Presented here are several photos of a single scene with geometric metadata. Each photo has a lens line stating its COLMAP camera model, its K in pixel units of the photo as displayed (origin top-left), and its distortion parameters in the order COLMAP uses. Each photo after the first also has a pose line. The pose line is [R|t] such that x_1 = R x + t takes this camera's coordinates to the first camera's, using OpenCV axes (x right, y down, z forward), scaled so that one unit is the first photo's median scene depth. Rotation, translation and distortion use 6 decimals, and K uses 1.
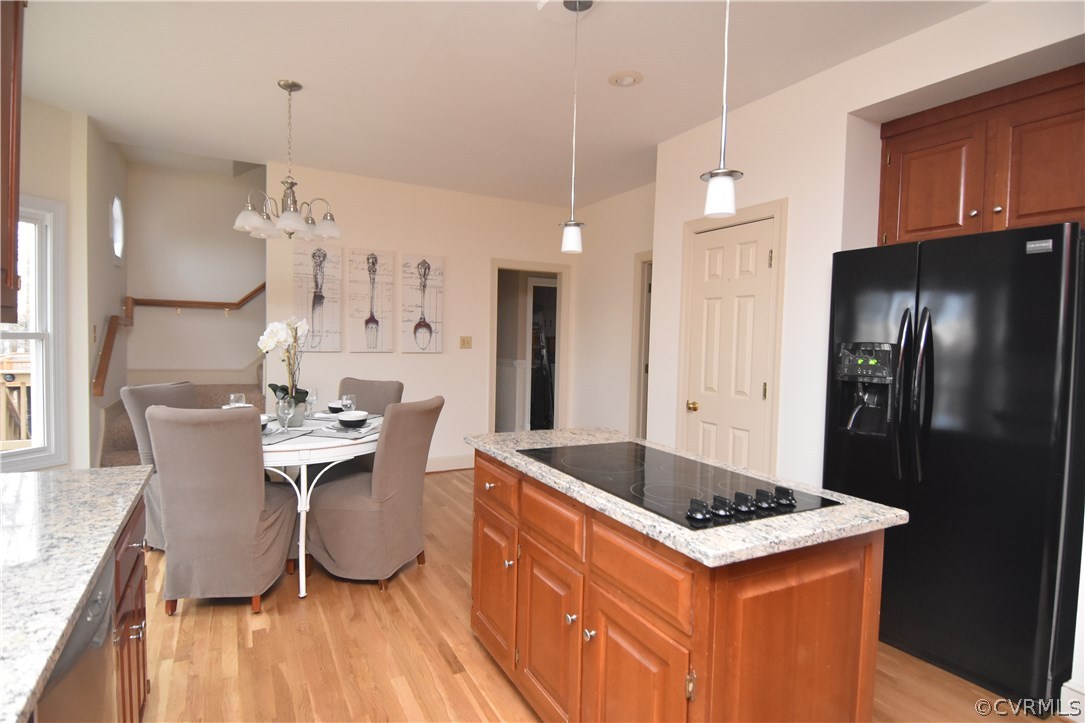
lens RADIAL K [[563.9, 0, 538.8], [0, 563.9, 364.2], [0, 0, 1]] dist [-0.018015, -0.000470]
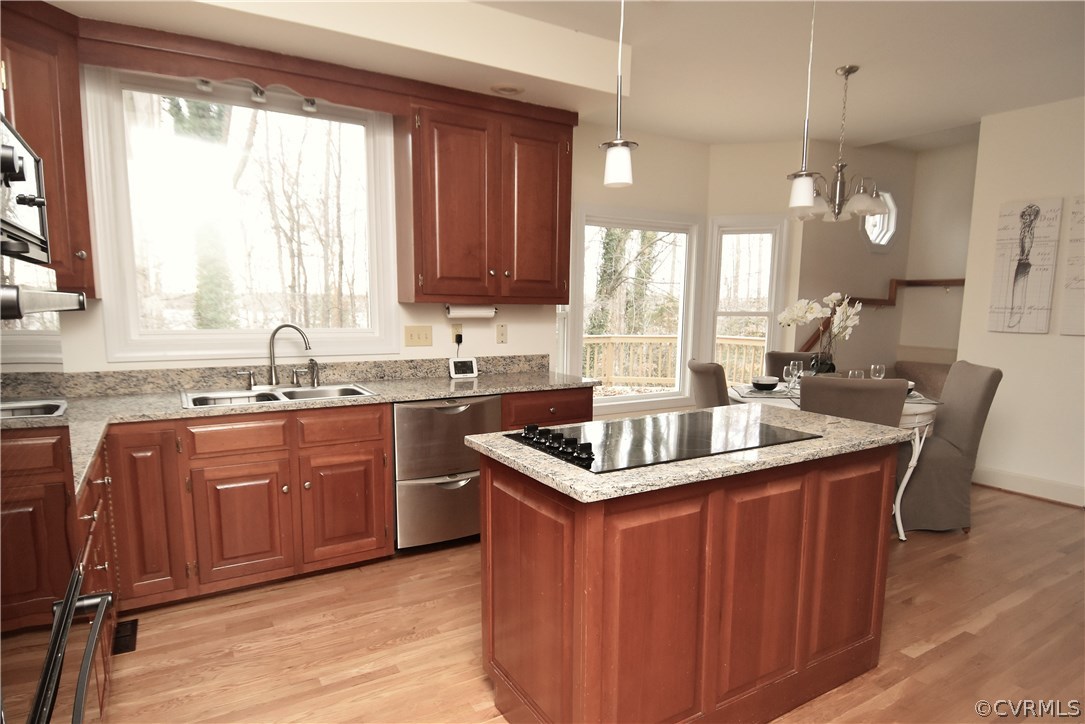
lens RADIAL K [[624.5, 0, 537.8], [0, 624.5, 392.7], [0, 0, 1]] dist [-0.020814, -0.006552]
pose [[0.053484, 0.115582, -0.991857, 0.475796], [-0.048990, 0.992386, 0.113002, -0.001871], [0.997366, 0.042547, 0.058739, 0.247140]]
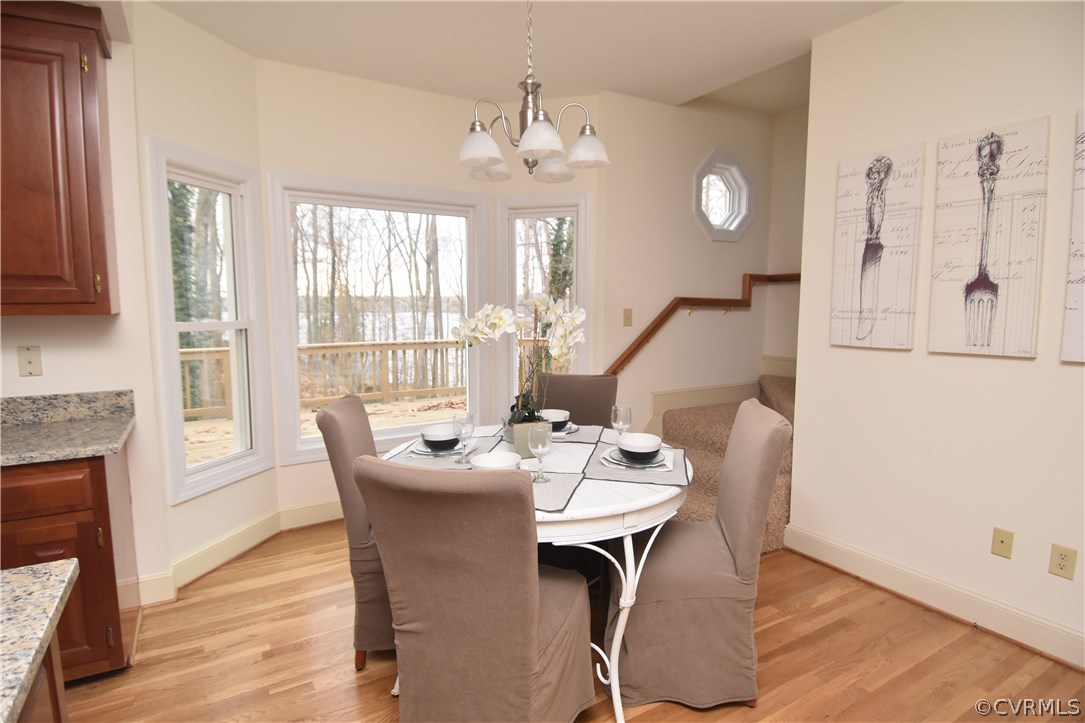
lens RADIAL K [[563.9, 0, 539.7], [0, 563.9, 355.7], [0, 0, 1]] dist [-0.018015, -0.000470]
pose [[0.054573, 0.066821, -0.996271, 0.138580], [-0.041391, 0.997052, 0.064606, -0.036325], [0.997652, 0.037711, 0.057178, 0.644313]]
